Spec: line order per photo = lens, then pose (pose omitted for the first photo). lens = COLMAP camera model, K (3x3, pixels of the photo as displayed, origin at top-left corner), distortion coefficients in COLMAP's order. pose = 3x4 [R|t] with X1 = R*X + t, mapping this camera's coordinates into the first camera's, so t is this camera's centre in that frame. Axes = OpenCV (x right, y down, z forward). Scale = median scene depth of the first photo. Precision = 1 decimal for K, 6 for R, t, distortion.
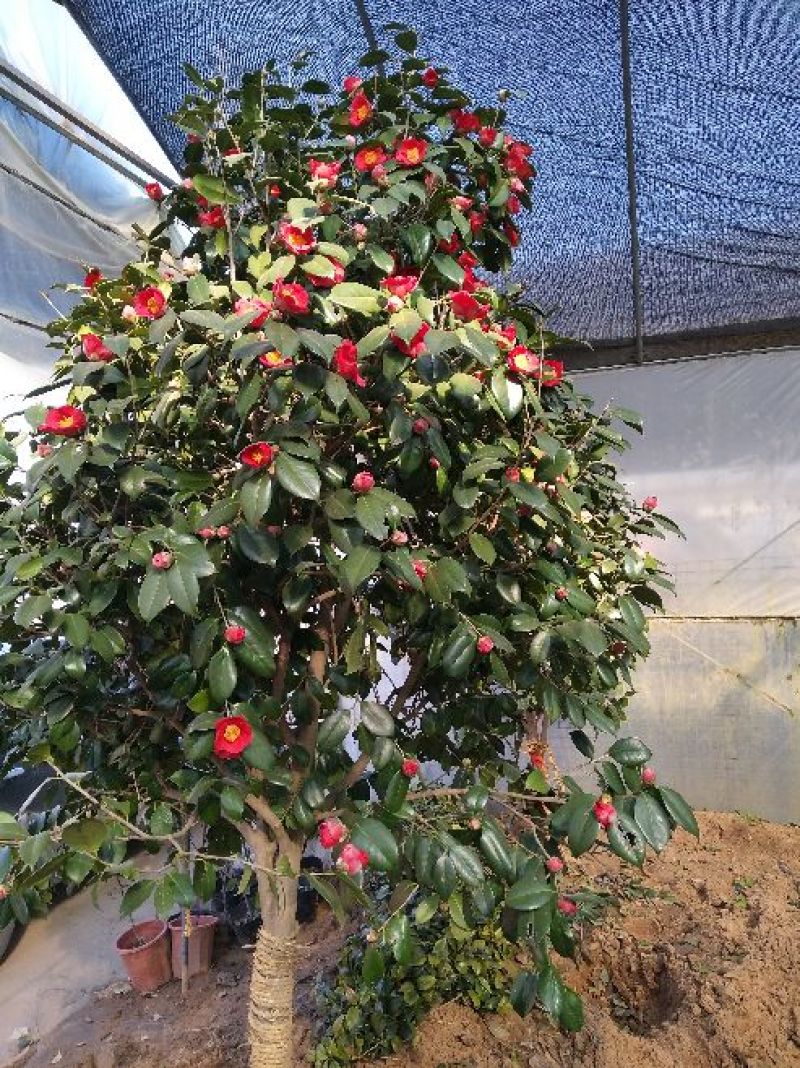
lens RADIAL K [[816.6, 0, 399.2], [0, 816.6, 537.3], [0, 0, 1]] dist [0.102635, -0.139960]
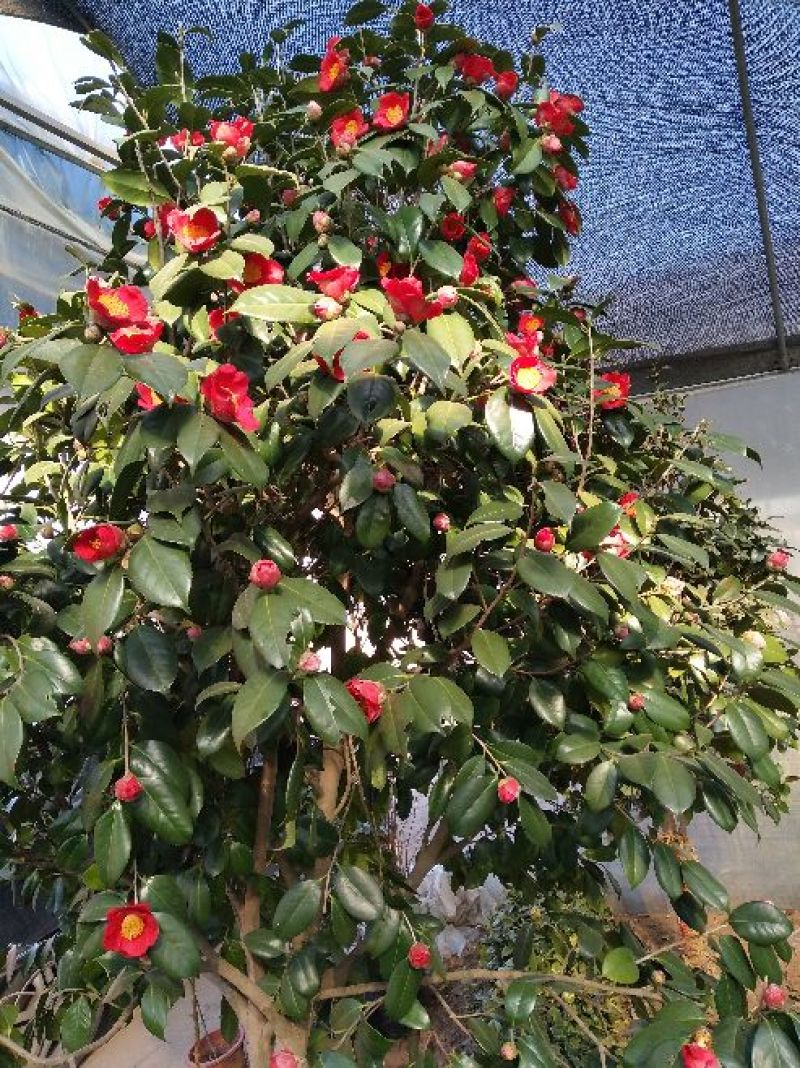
lens RADIAL K [[815.5, 0, 399.4], [0, 815.5, 530.9], [0, 0, 1]] dist [0.061326, -0.063092]
pose [[0.981260, -0.038426, -0.188816, 0.146582], [0.030115, 0.998455, -0.046693, -0.052967], [0.190319, 0.040132, 0.980902, 0.288613]]
